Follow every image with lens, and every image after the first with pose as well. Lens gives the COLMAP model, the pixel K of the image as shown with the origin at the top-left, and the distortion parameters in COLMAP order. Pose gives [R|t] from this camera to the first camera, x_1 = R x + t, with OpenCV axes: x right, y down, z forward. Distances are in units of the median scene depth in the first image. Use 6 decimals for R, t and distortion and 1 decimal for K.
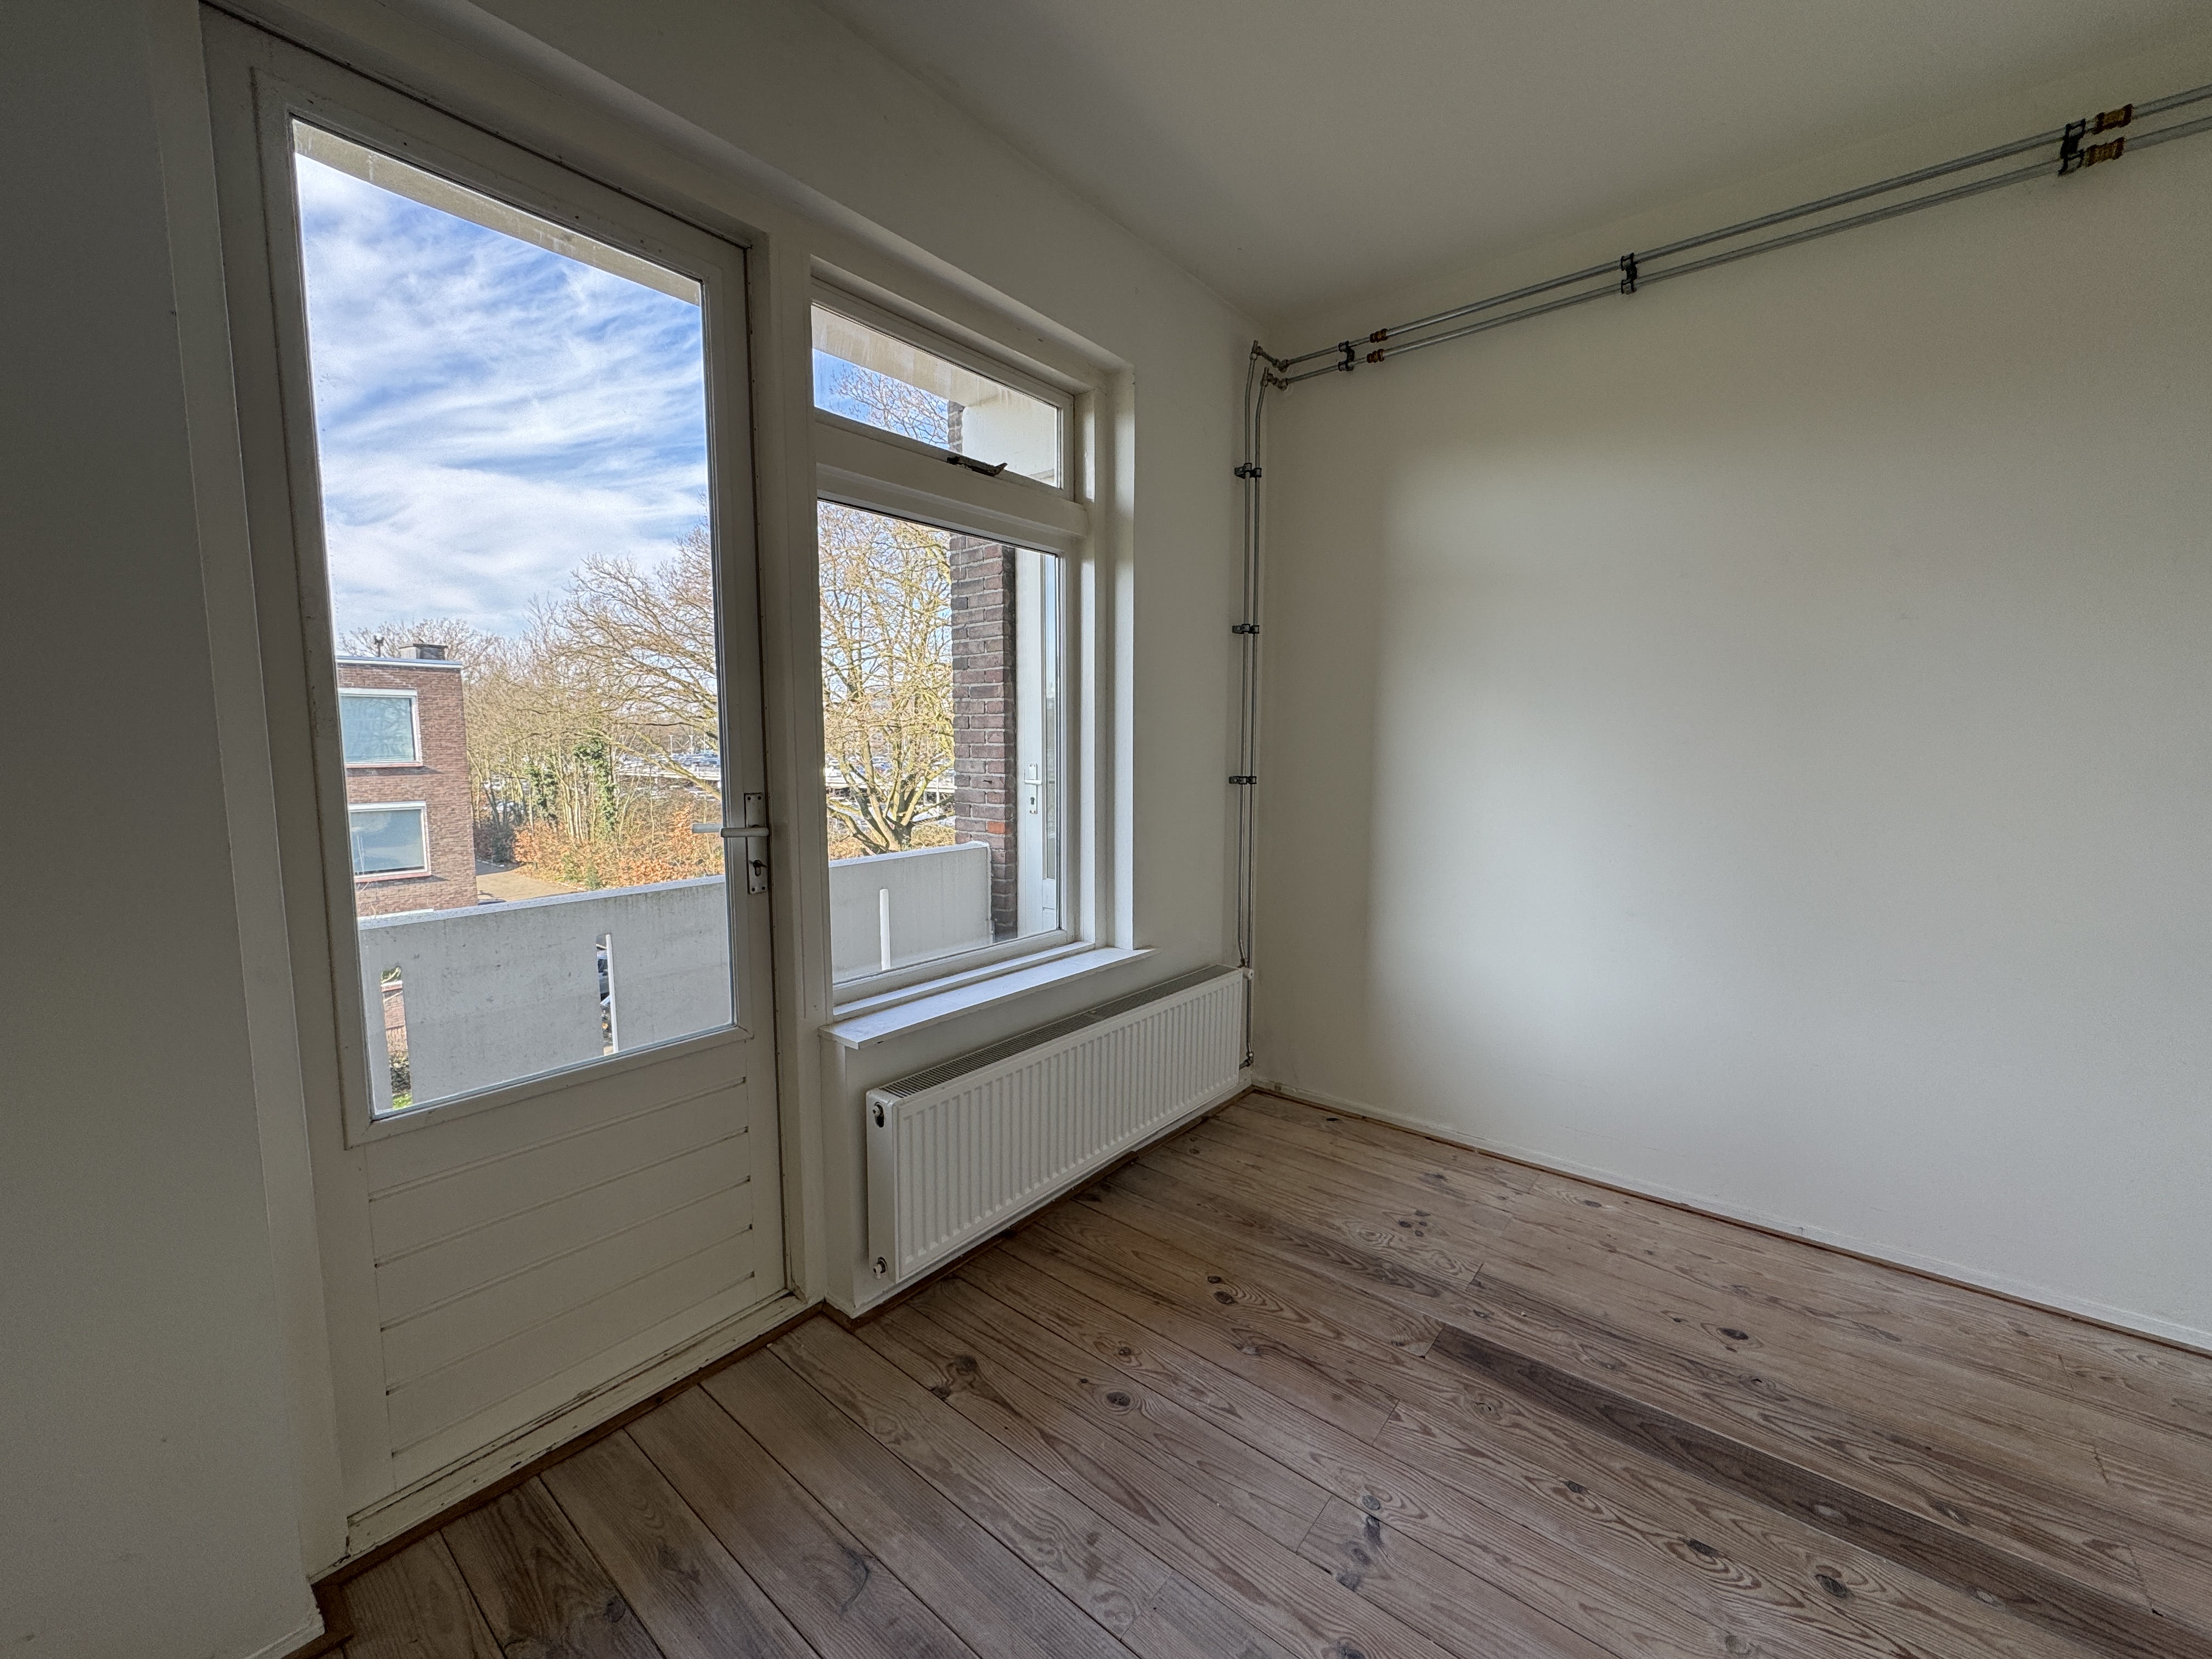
lens RADIAL K [[878.9, 0, 1100.3], [0, 878.9, 833.1], [0, 0, 1]] dist [-0.000261, -0.000213]
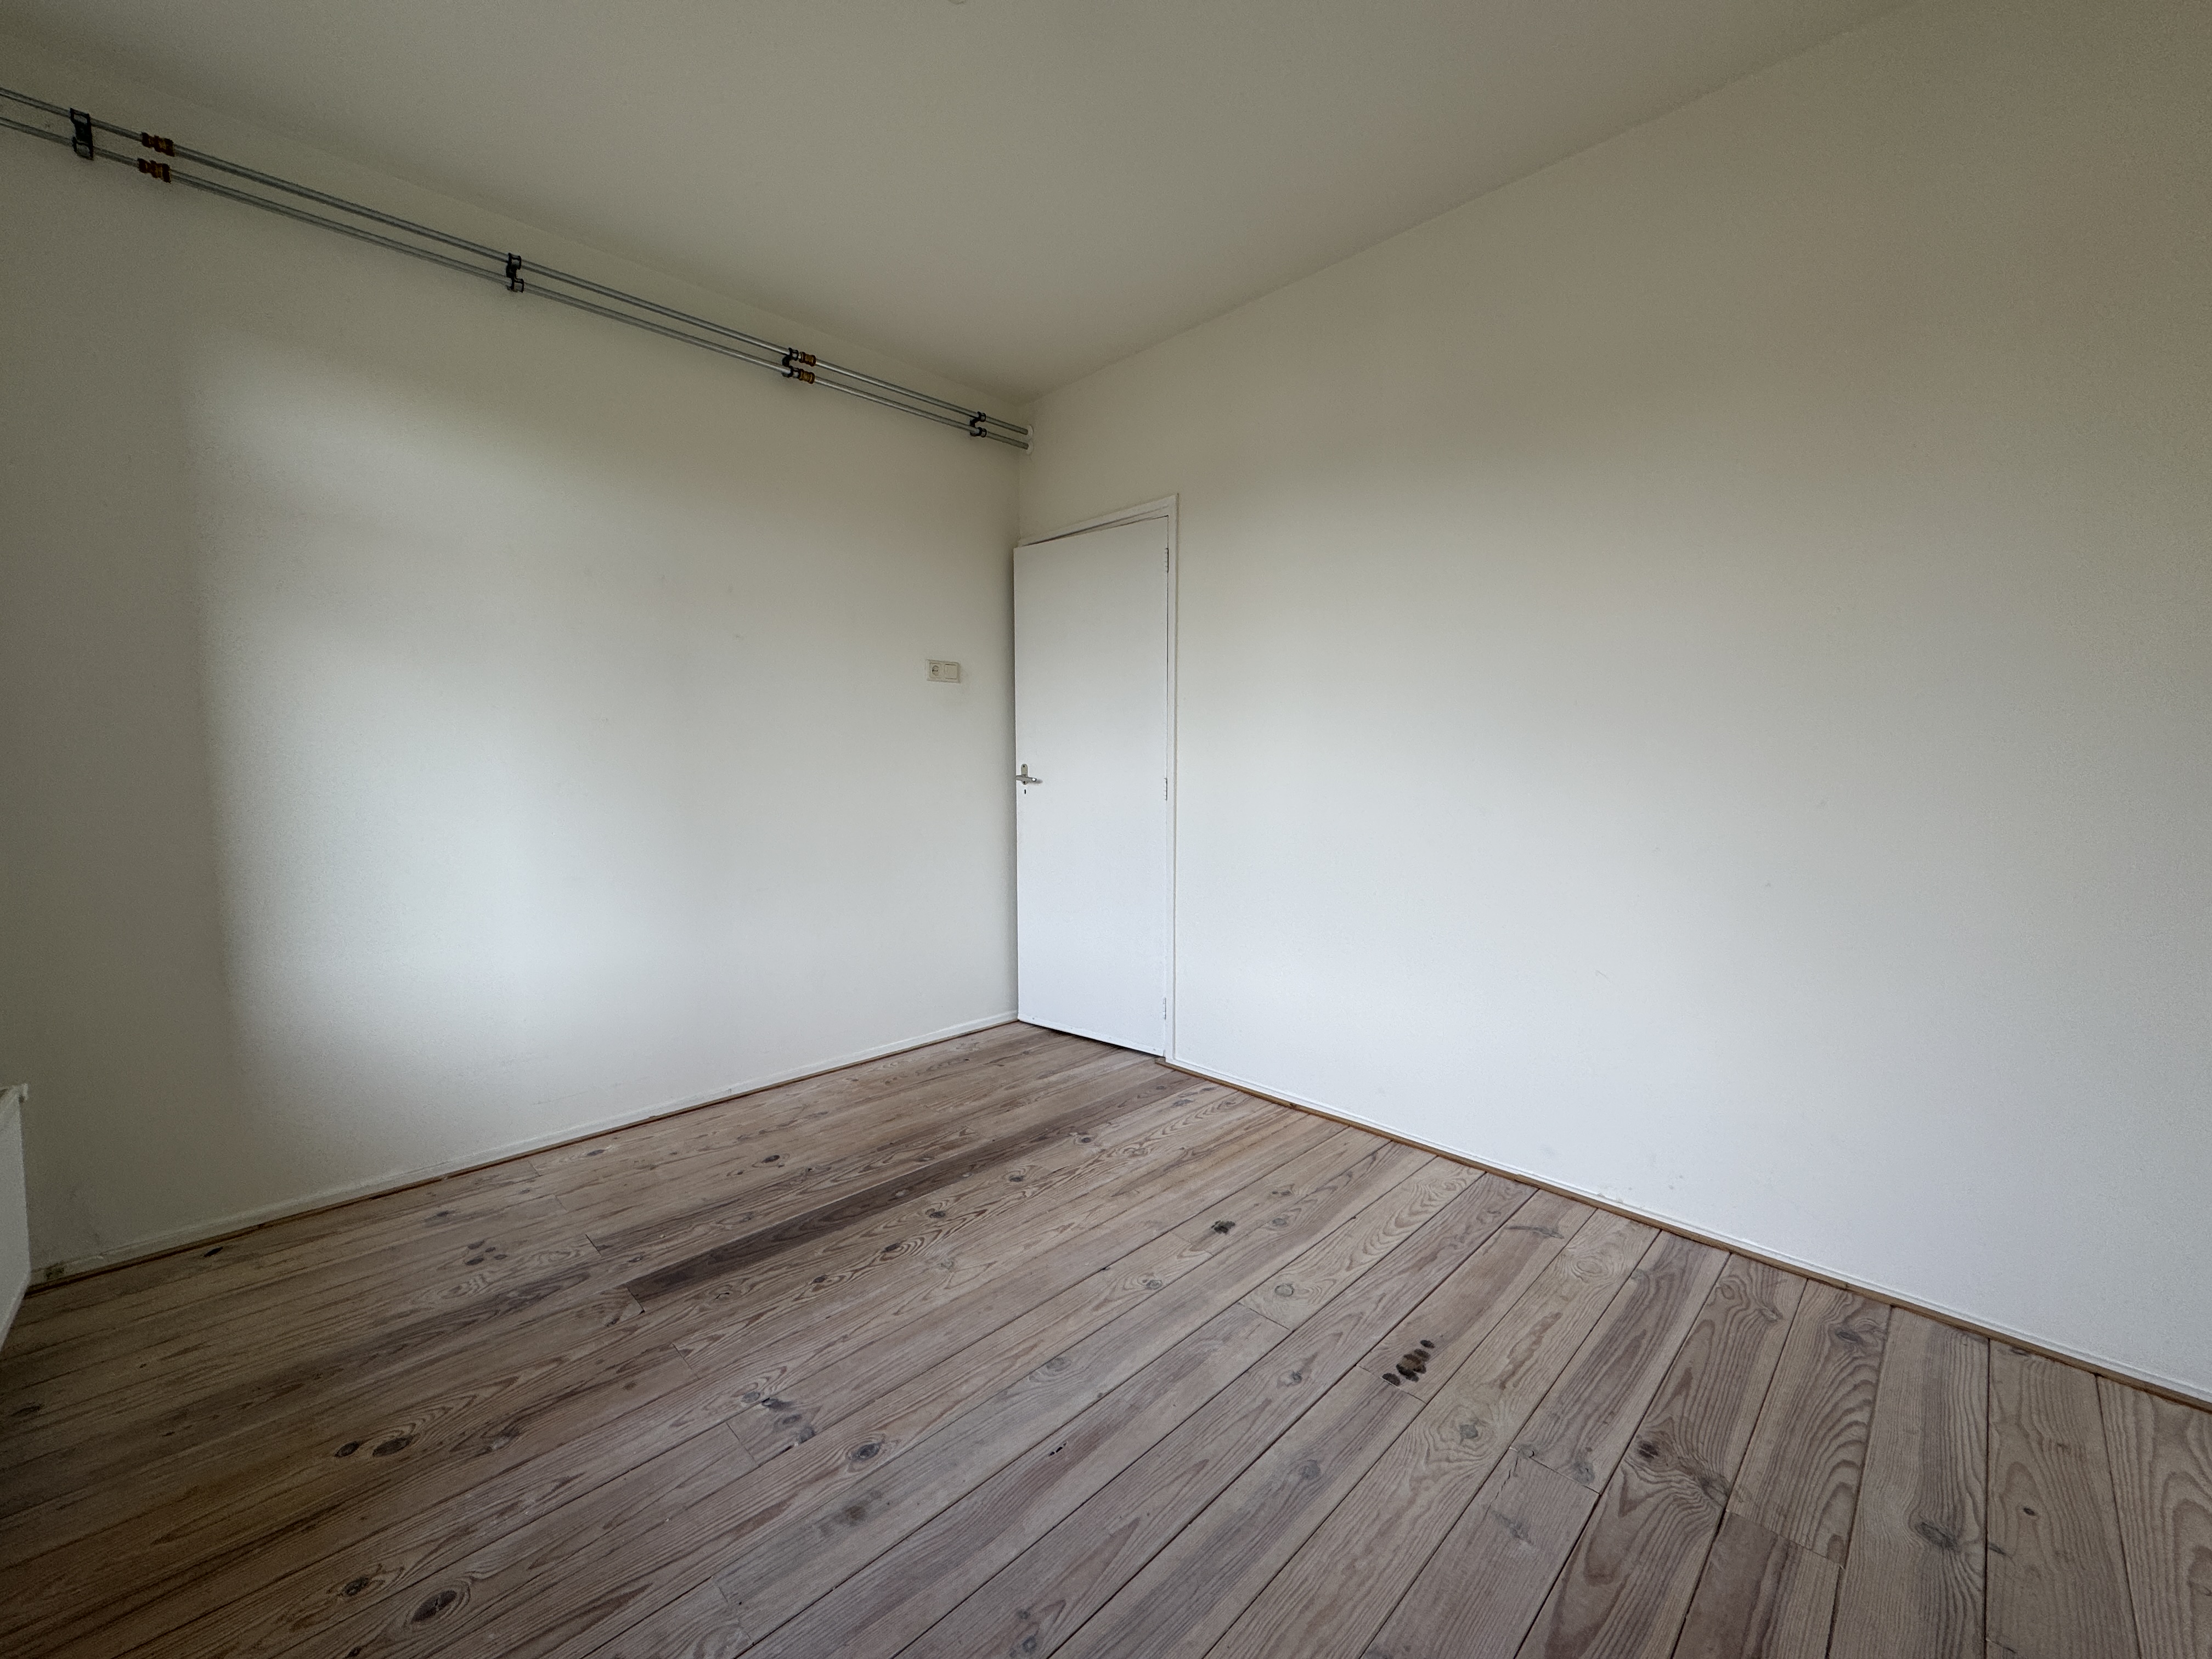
lens RADIAL K [[878.9, 0, 1100.9], [0, 878.9, 838.6], [0, 0, 1]] dist [-0.000261, -0.000213]
pose [[0.109790, -0.091983, 0.989689, -0.522994], [0.108465, 0.990871, 0.080060, 0.033174], [-0.988019, 0.098557, 0.118765, 0.304745]]
